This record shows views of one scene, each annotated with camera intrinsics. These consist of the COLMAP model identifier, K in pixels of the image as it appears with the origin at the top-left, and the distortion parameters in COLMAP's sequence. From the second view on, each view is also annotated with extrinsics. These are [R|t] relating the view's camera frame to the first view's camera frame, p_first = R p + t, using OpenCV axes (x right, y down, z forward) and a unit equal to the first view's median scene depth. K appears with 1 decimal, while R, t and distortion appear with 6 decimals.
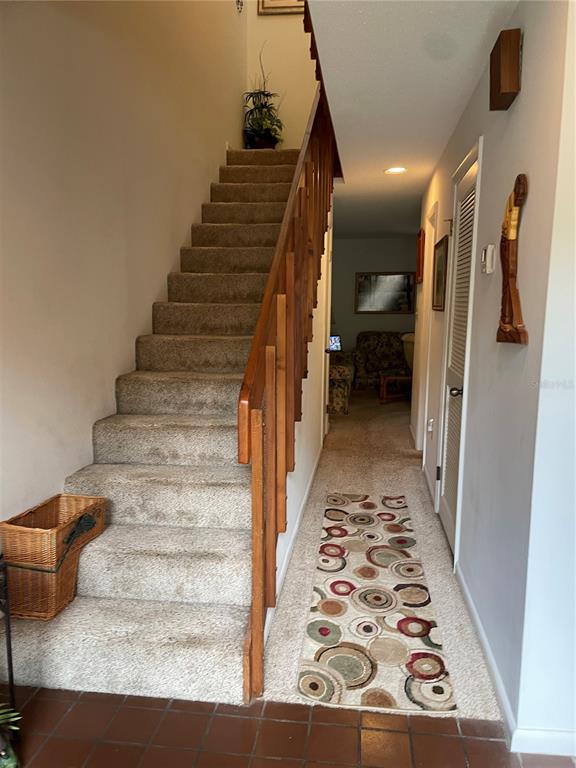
lens RADIAL K [[583.4, 0, 289.0], [0, 583.4, 389.6], [0, 0, 1]] dist [0.055778, -0.057201]
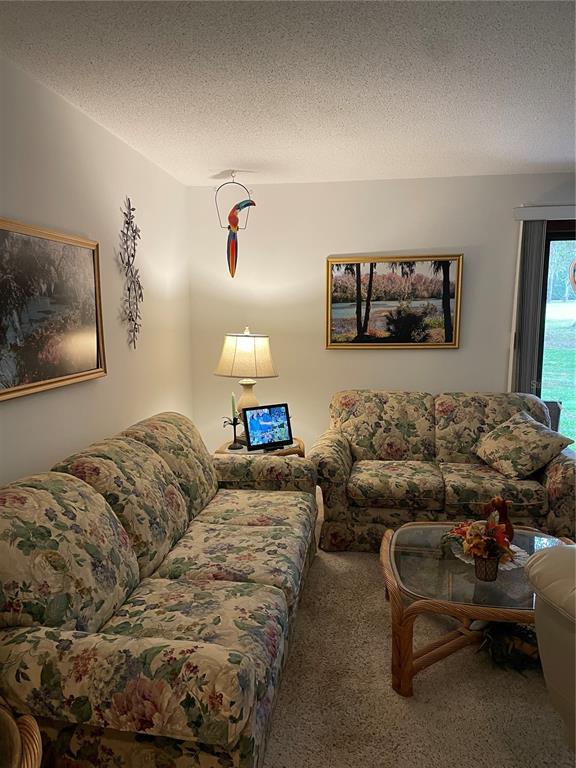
lens RADIAL K [[583.4, 0, 281.6], [0, 583.4, 386.6], [0, 0, 1]] dist [0.055778, -0.057201]
pose [[0.999885, -0.012079, -0.009212, 0.143024], [0.011867, 0.999671, -0.022744, -0.158022], [0.009484, 0.022633, 0.999699, 0.950652]]
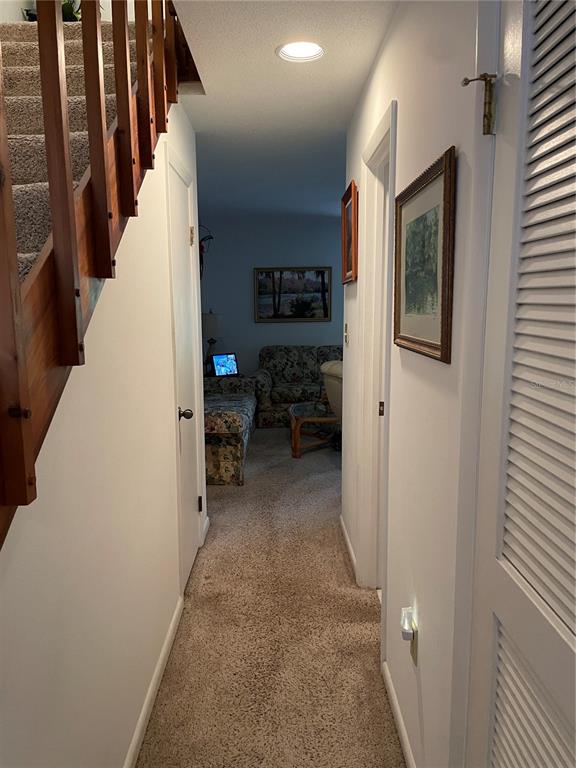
lens RADIAL K [[583.4, 0, 289.1], [0, 583.4, 382.1], [0, 0, 1]] dist [0.055778, -0.057201]
pose [[0.988445, -0.039201, 0.146424, 0.073632], [0.040577, 0.999156, -0.006419, -0.080027], [-0.146049, 0.012286, 0.989201, 0.425653]]
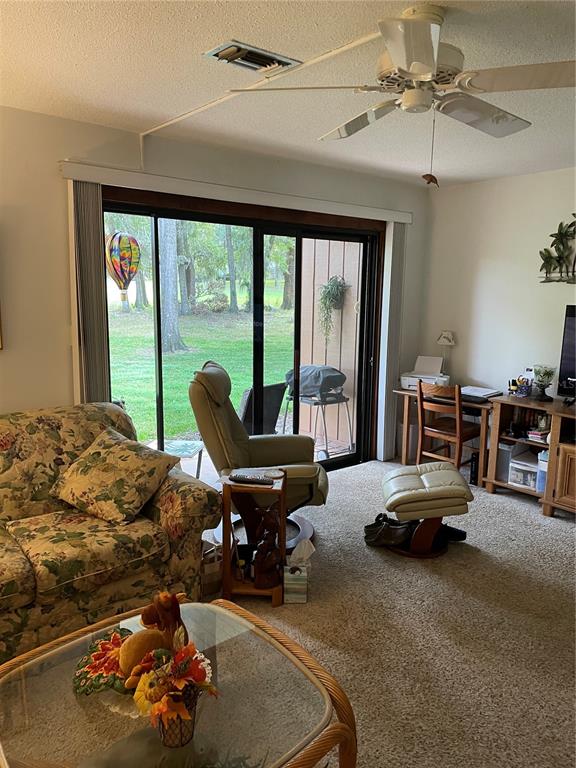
lens RADIAL K [[583.4, 0, 288.5], [0, 583.4, 386.3], [0, 0, 1]] dist [0.055778, -0.057201]
pose [[0.677489, -0.121712, 0.725393, 0.145884], [0.109300, 0.991924, 0.064350, -0.194827], [-0.727367, 0.035689, 0.685320, 1.149152]]
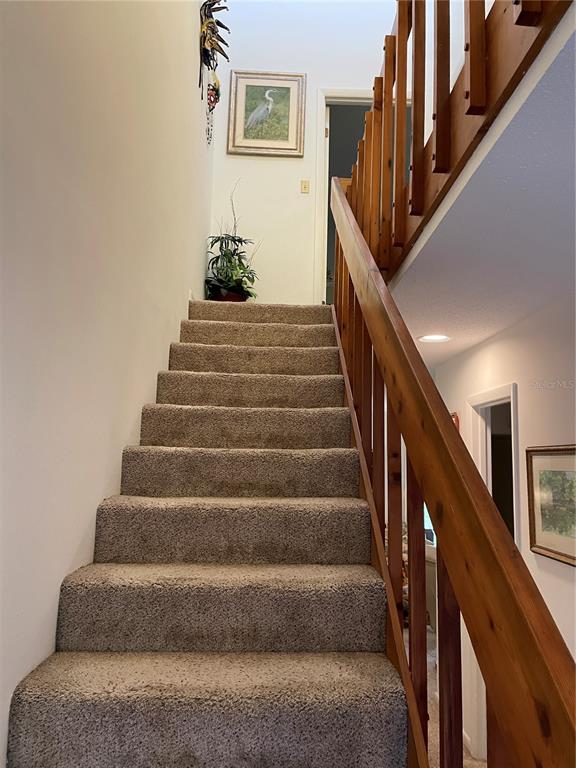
lens RADIAL K [[583.4, 0, 291.0], [0, 583.4, 387.0], [0, 0, 1]] dist [0.055778, -0.057201]
pose [[0.987507, 0.033925, 0.153880, -0.079886], [0.008596, 0.963497, -0.267580, -0.102772], [-0.157340, 0.265560, 0.951169, 0.297632]]
